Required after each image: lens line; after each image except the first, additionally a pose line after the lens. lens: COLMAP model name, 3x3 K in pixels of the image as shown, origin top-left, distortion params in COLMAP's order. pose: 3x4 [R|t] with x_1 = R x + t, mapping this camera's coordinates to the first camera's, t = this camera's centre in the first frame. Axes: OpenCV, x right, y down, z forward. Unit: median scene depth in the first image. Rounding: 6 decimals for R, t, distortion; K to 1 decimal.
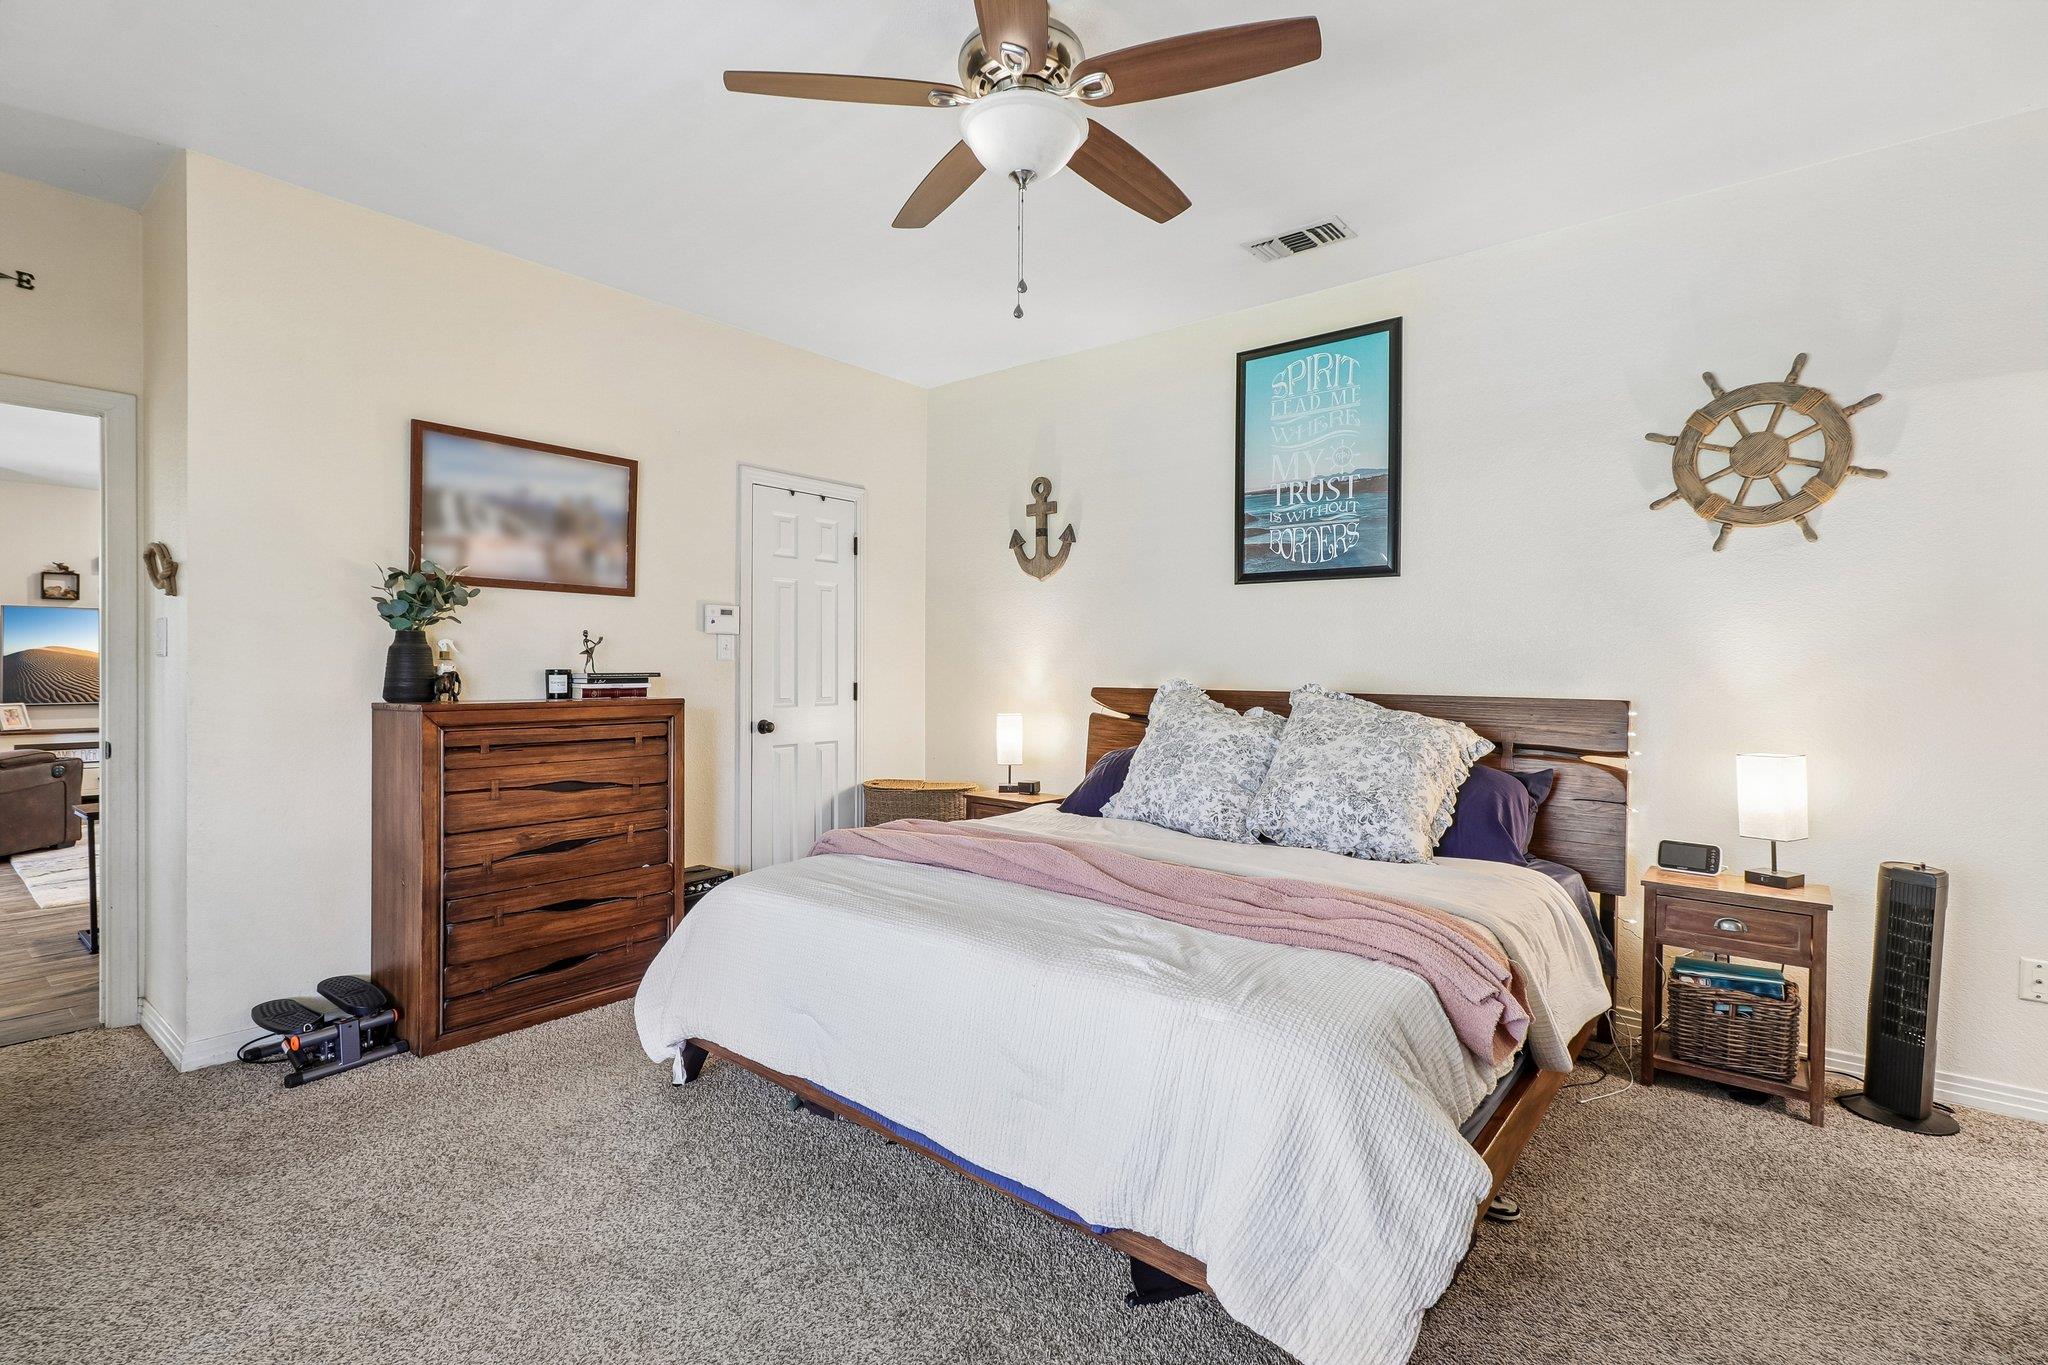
lens RADIAL K [[942.1, 0, 1018.3], [0, 942.1, 673.2], [0, 0, 1]] dist [0.001775, -0.000724]
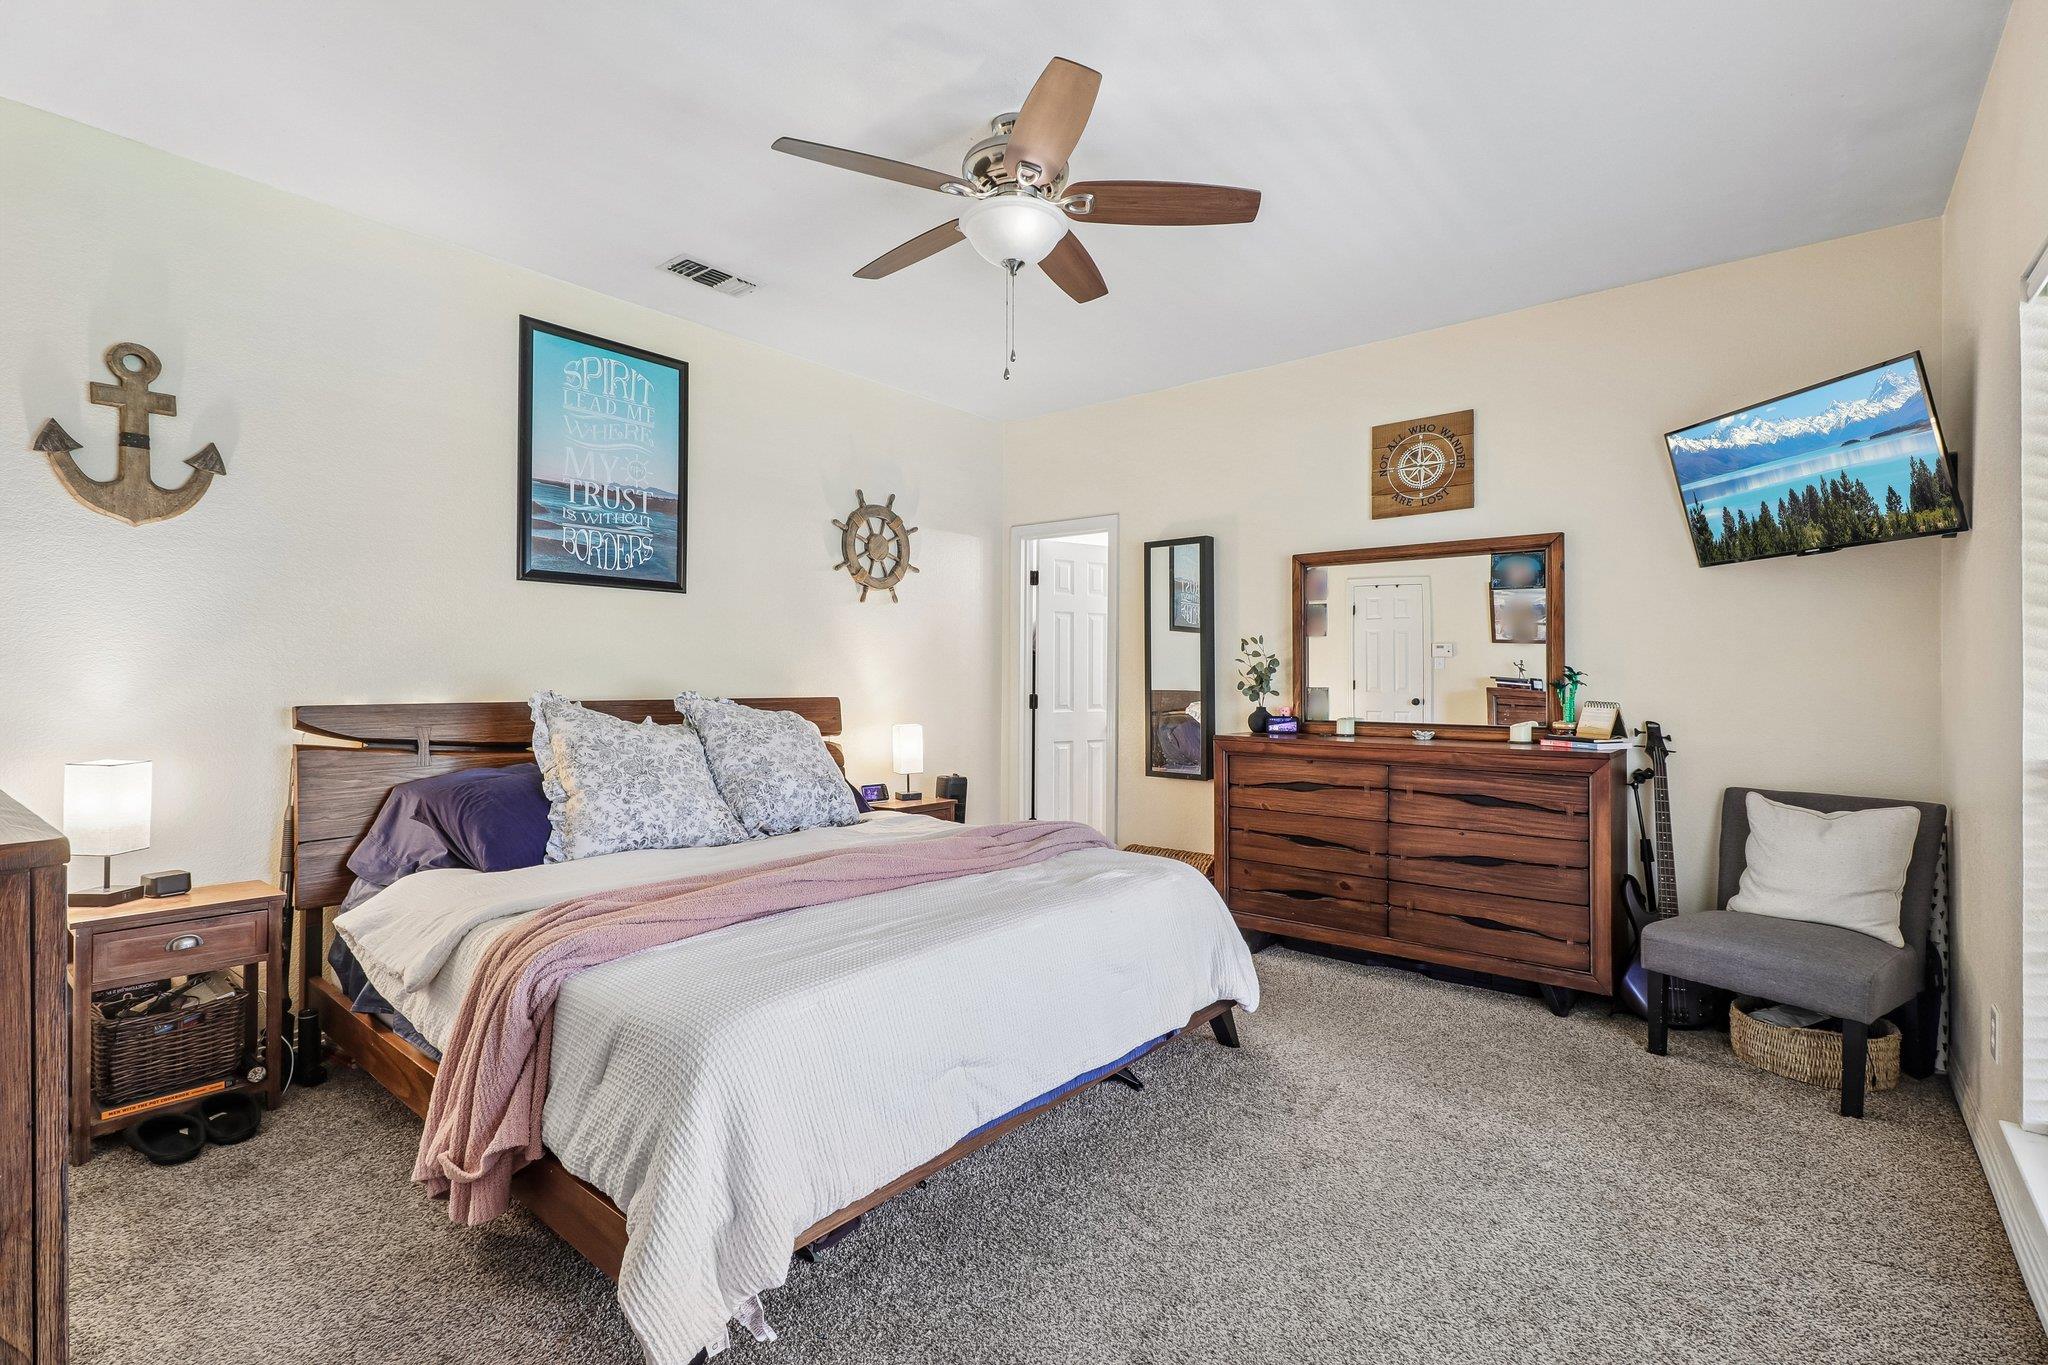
lens RADIAL K [[942.1, 0, 1016.5], [0, 942.1, 684.0], [0, 0, 1]] dist [0.001775, -0.000724]
pose [[0.004292, -0.014547, 0.999885, -0.693098], [0.003019, 0.999890, 0.014534, -0.010196], [-0.999986, 0.002956, 0.004335, 0.582736]]
